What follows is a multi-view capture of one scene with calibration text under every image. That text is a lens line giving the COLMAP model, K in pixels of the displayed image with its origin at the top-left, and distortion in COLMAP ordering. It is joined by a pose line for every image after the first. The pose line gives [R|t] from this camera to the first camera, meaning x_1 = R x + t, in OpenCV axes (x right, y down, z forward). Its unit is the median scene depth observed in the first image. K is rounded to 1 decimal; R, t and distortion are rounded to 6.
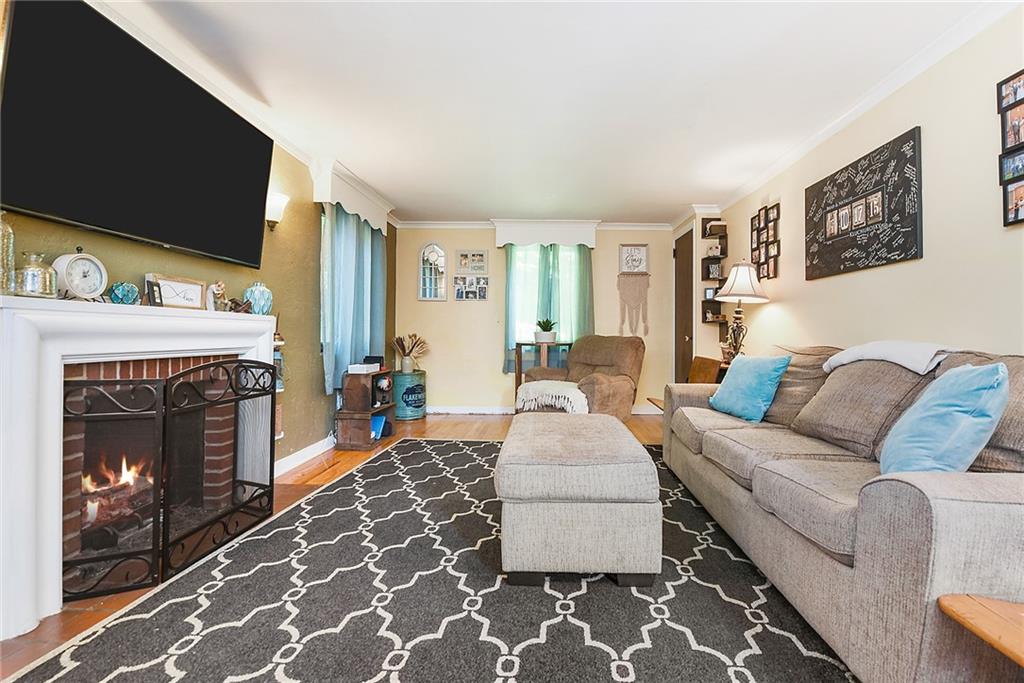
lens RADIAL K [[454.3, 0, 544.3], [0, 454.3, 328.2], [0, 0, 1]] dist [-0.013579, -0.000889]
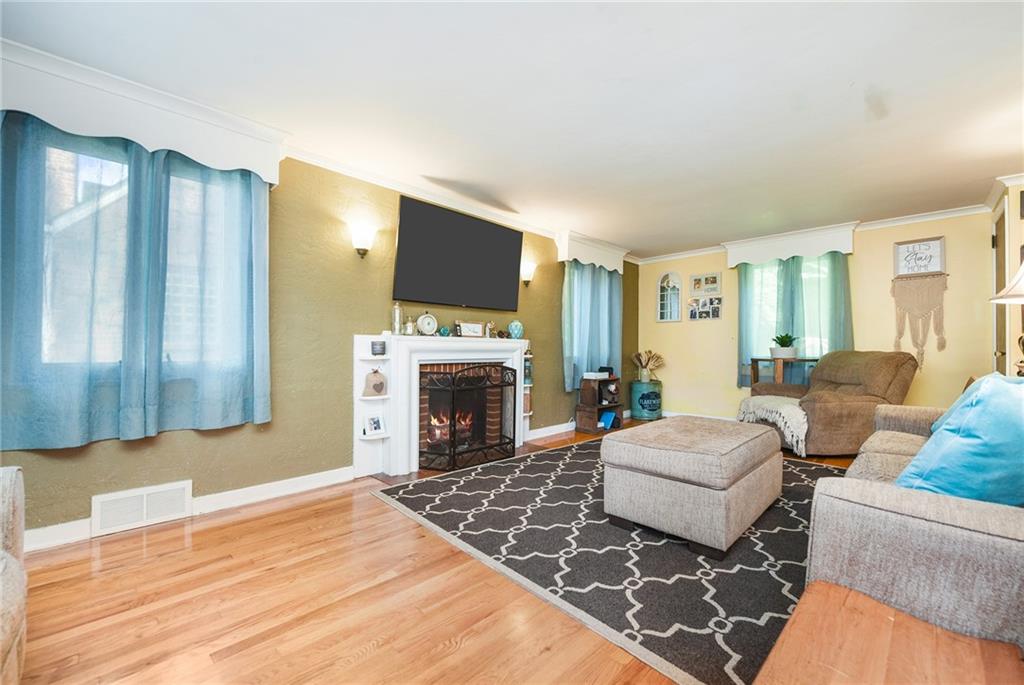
lens RADIAL K [[415.3, 0, 512.0], [0, 415.3, 342.5], [0, 0, 1]] dist [-0.015902, -0.000250]
pose [[0.716199, -0.018576, -0.697649, 0.426533], [0.013033, 0.999827, -0.013242, 0.003145], [0.697774, 0.000392, 0.716317, -0.108575]]
